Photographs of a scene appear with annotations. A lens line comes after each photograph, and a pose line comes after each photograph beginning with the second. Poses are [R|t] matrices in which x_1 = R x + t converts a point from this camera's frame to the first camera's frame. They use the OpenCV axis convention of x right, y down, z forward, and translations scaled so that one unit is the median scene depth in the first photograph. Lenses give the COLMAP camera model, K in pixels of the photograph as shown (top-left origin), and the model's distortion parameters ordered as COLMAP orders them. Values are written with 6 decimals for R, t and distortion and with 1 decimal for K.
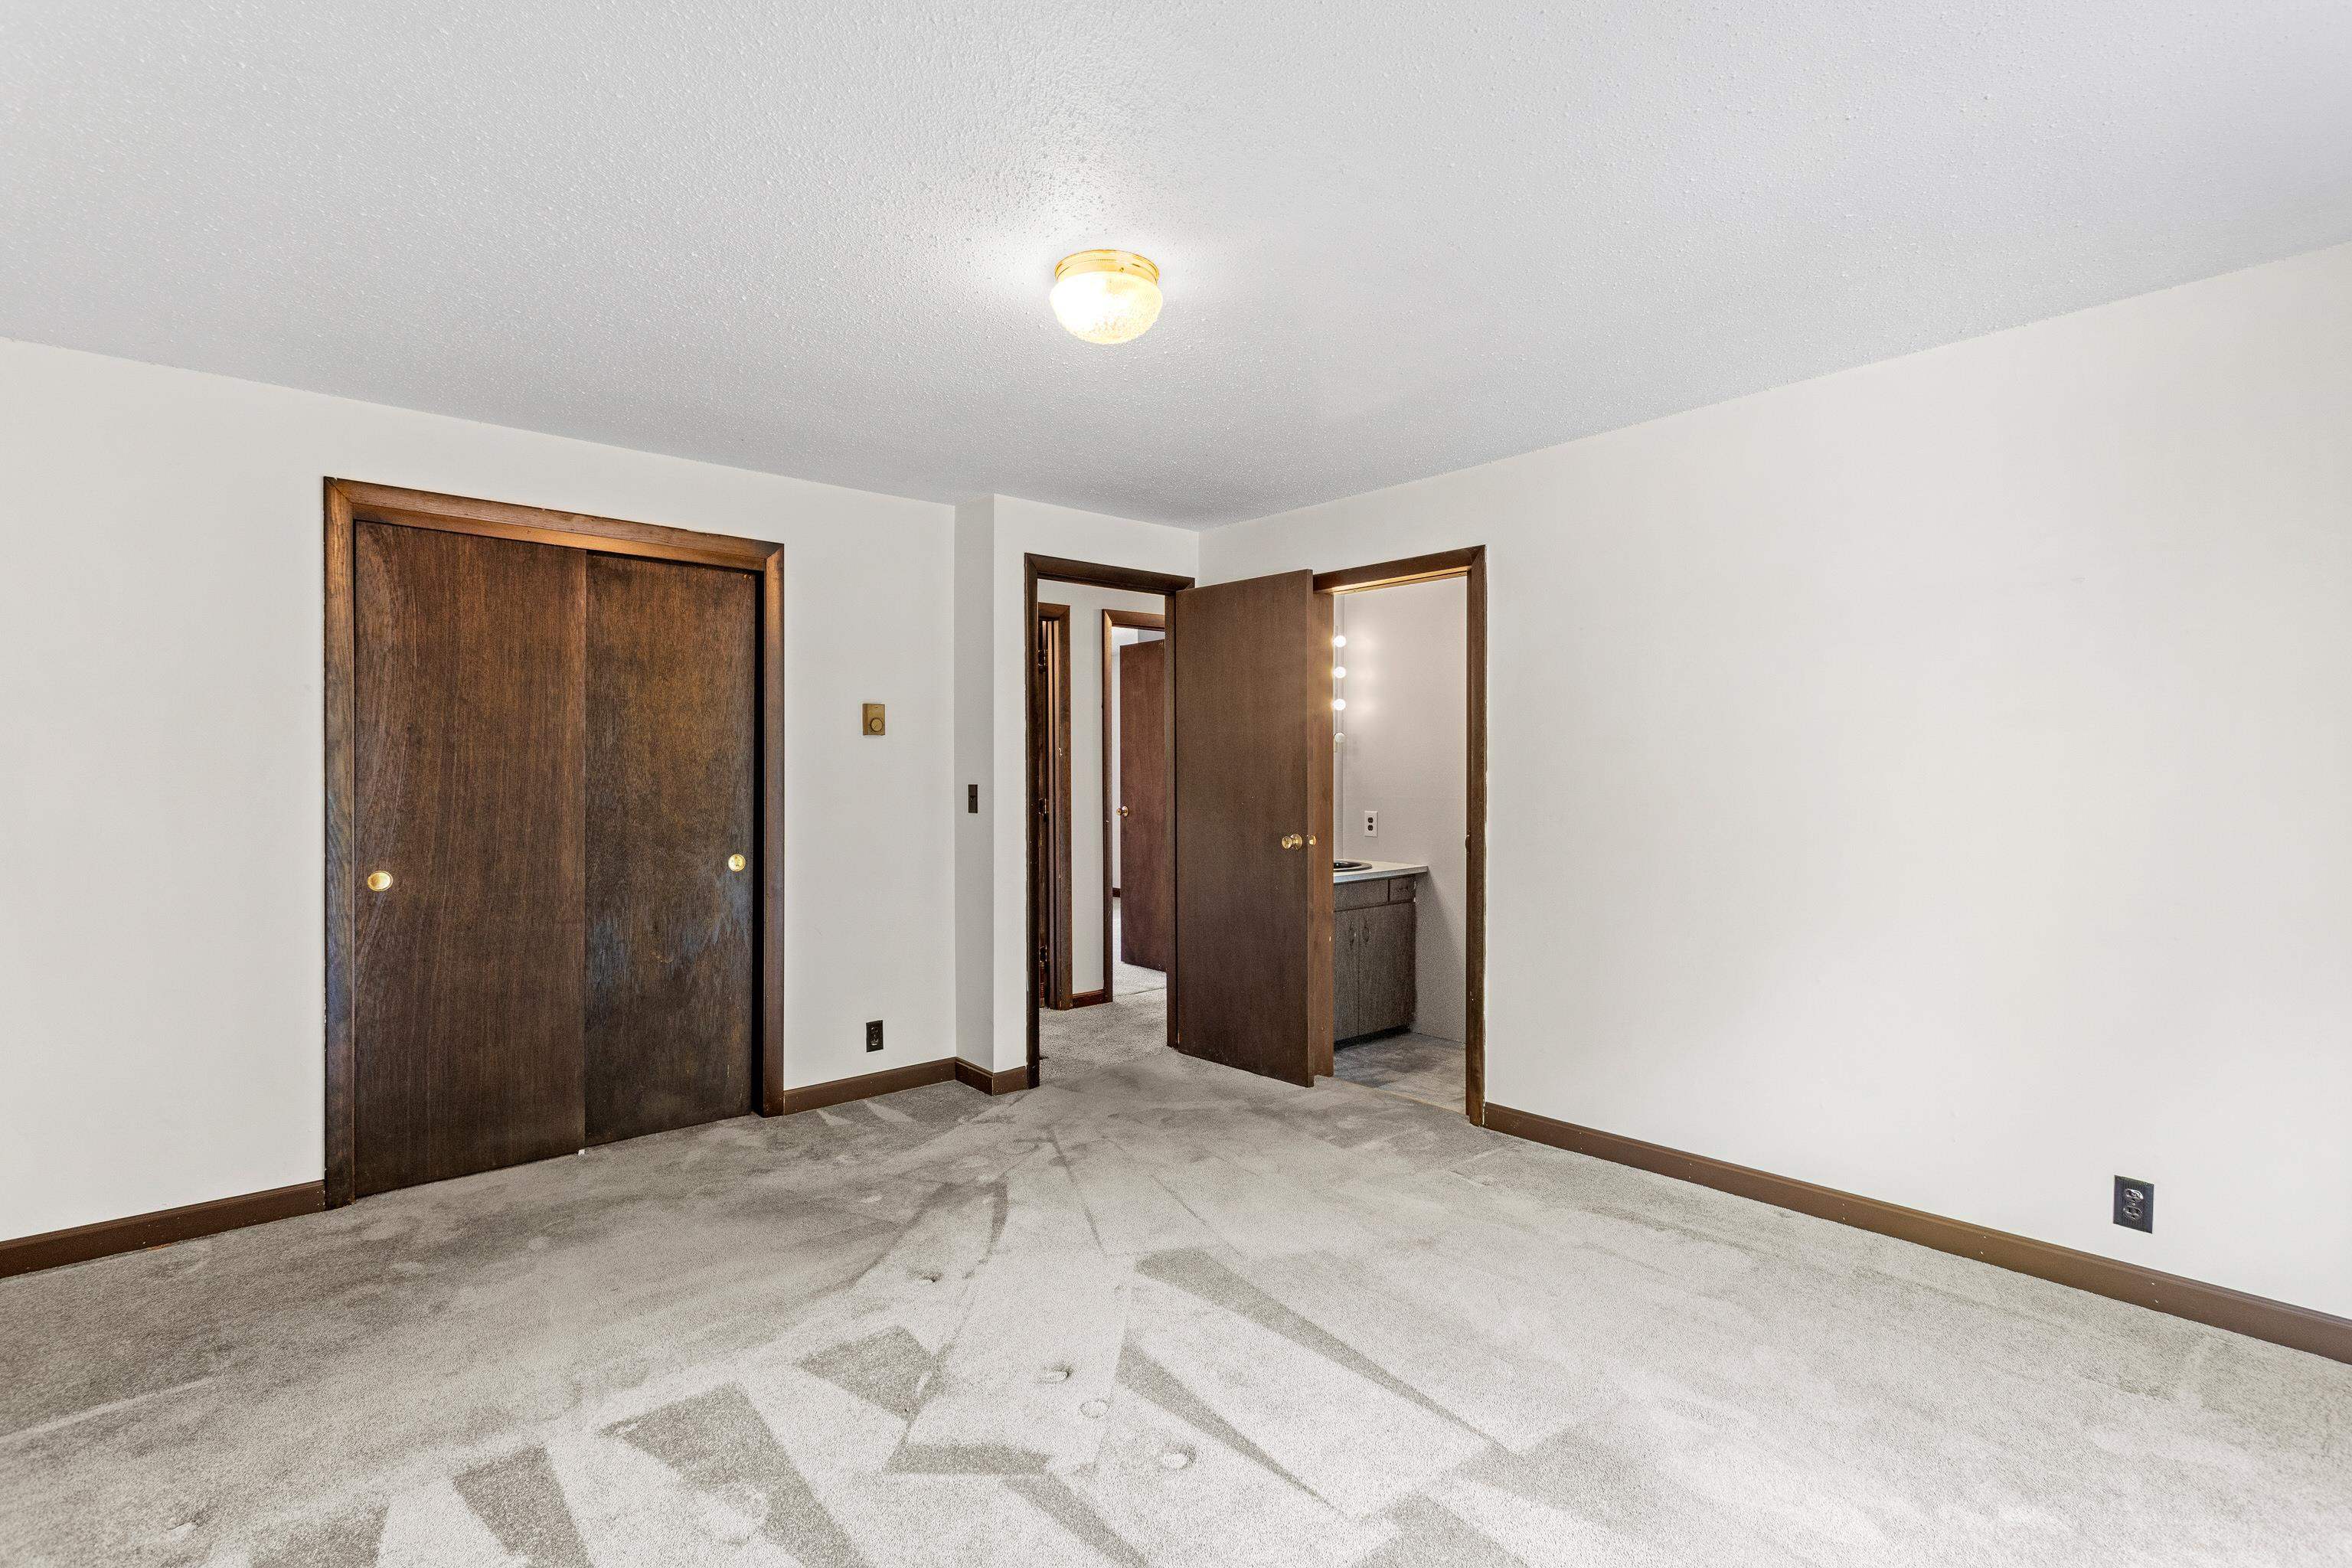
lens RADIAL K [[1145.2, 0, 1181.1], [0, 1145.2, 754.9], [0, 0, 1]] dist [-0.040896, 0.028342]
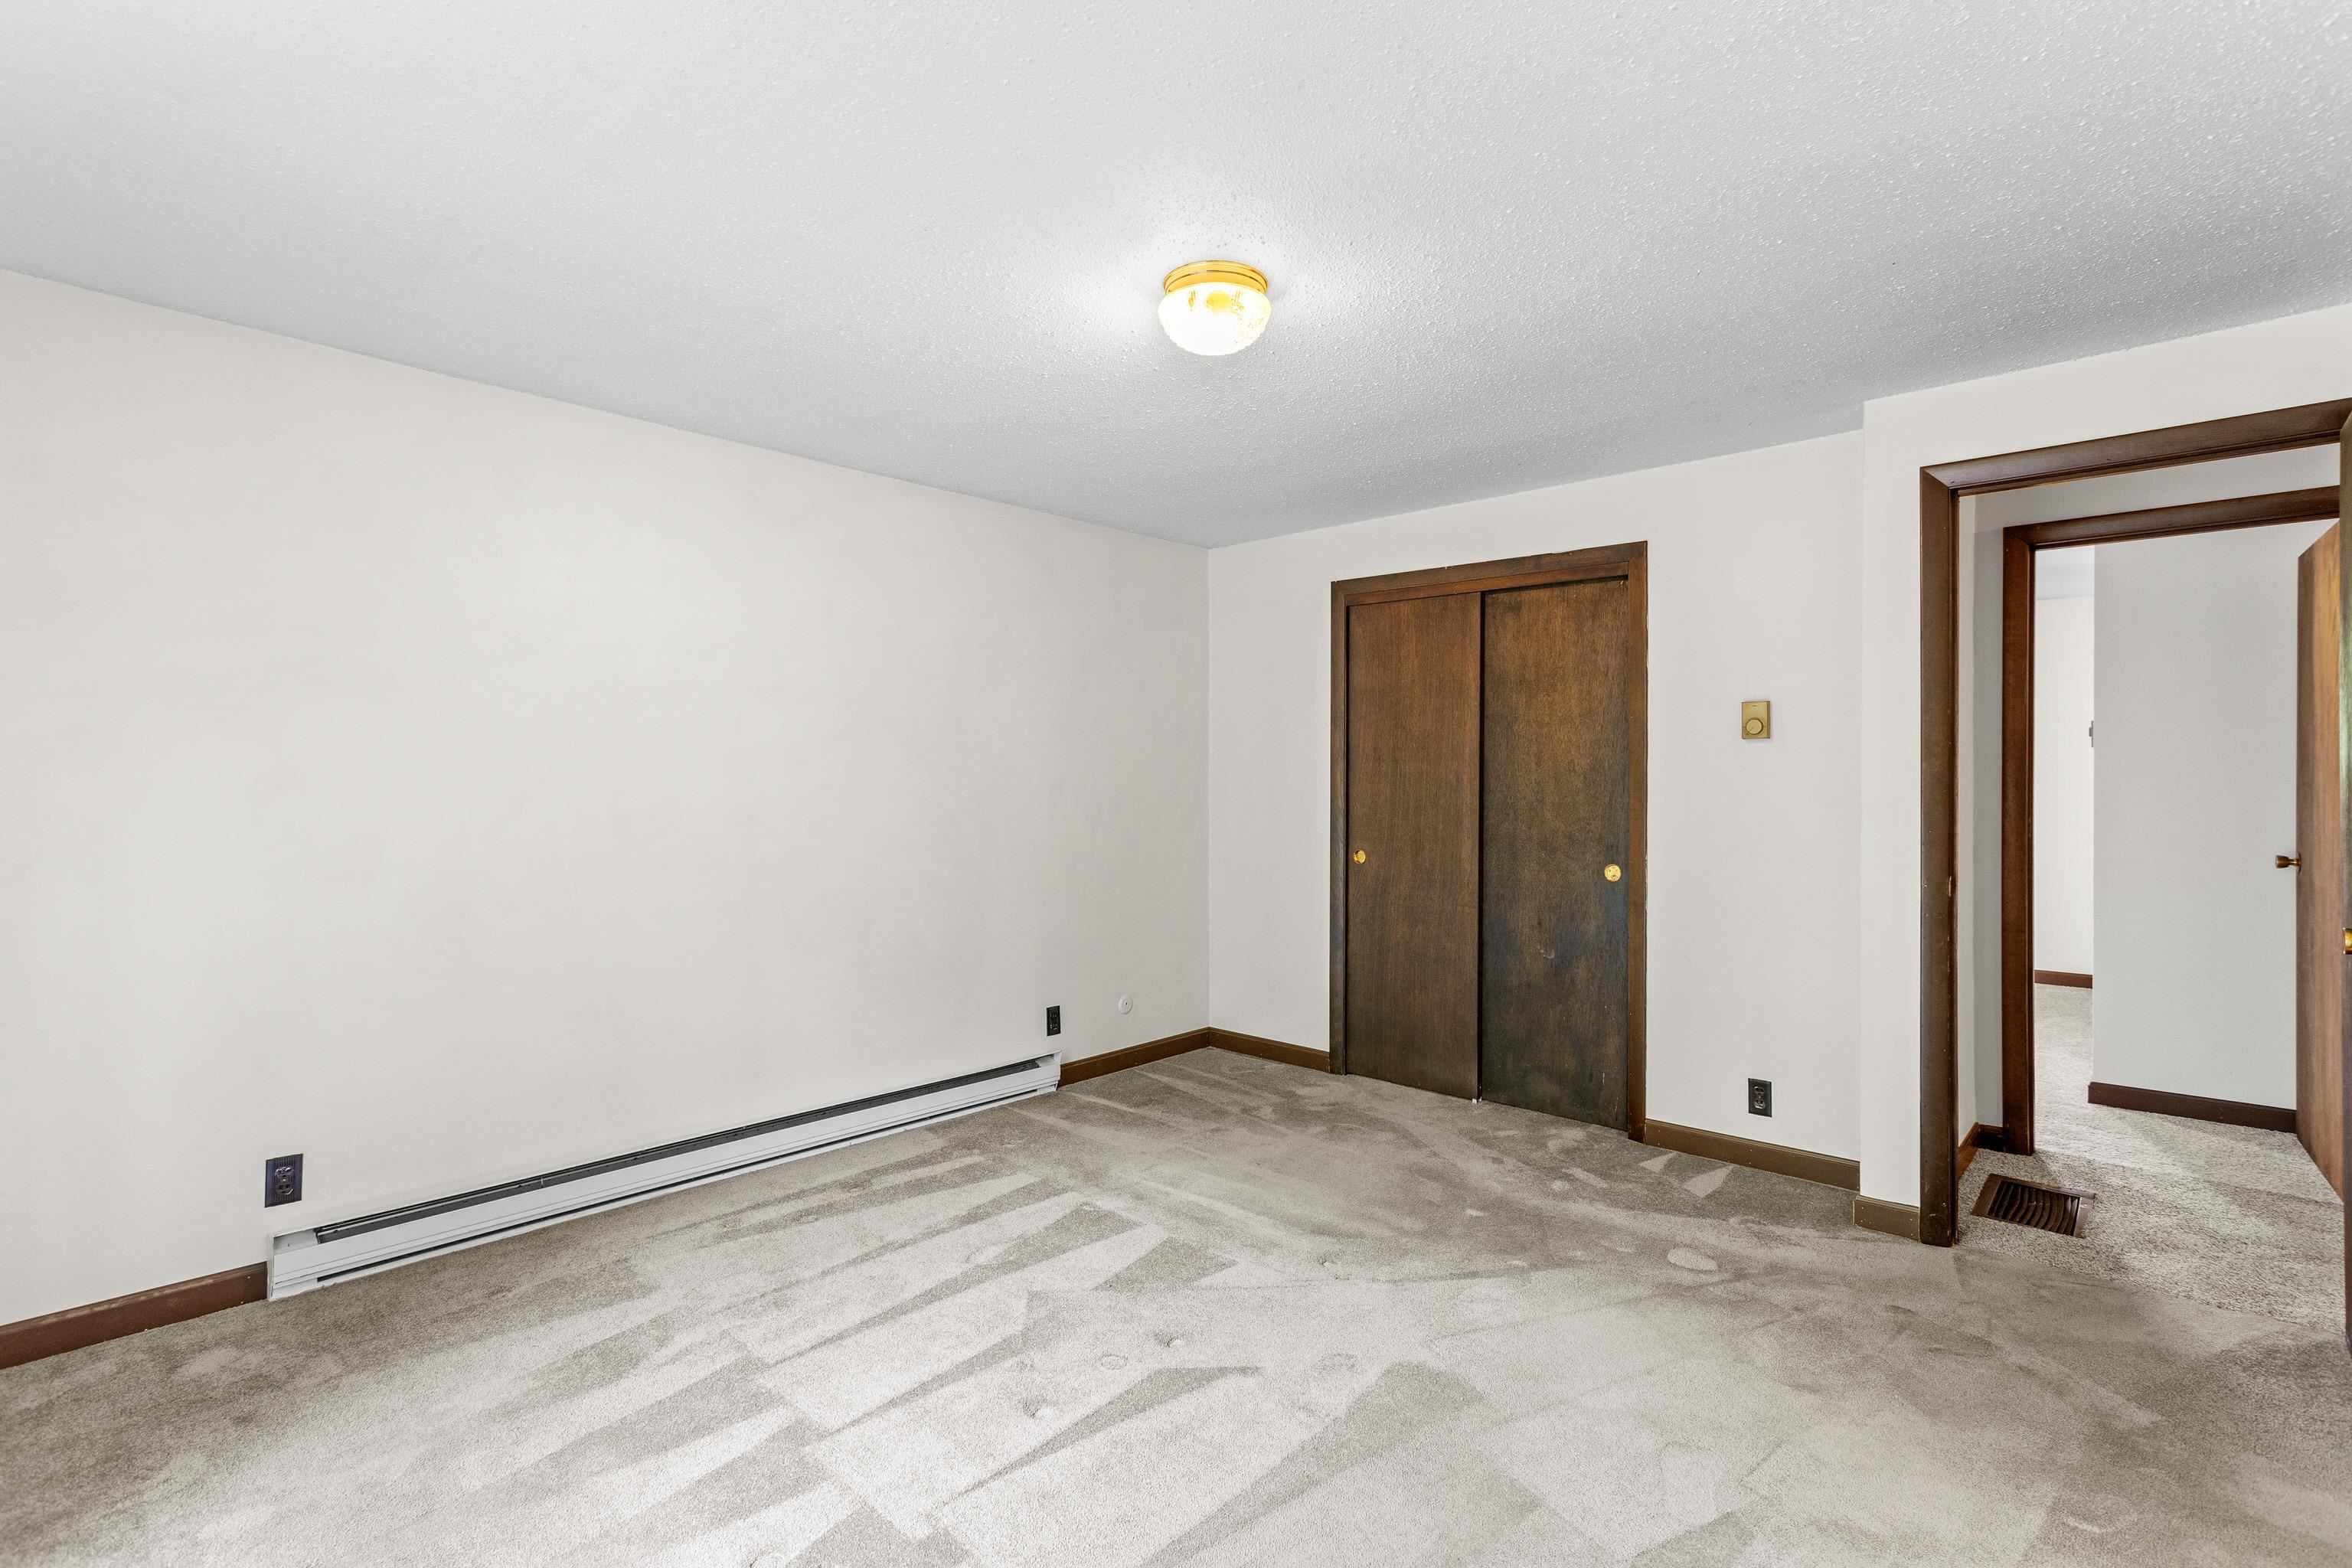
lens RADIAL K [[1145.2, 0, 1181.1], [0, 1145.2, 754.9], [0, 0, 1]] dist [-0.040896, 0.028342]
pose [[0.056348, -0.015929, -0.998284, 0.622388], [0.012200, 0.999809, -0.015265, 0.002517], [0.998337, -0.011319, 0.056531, 0.605112]]
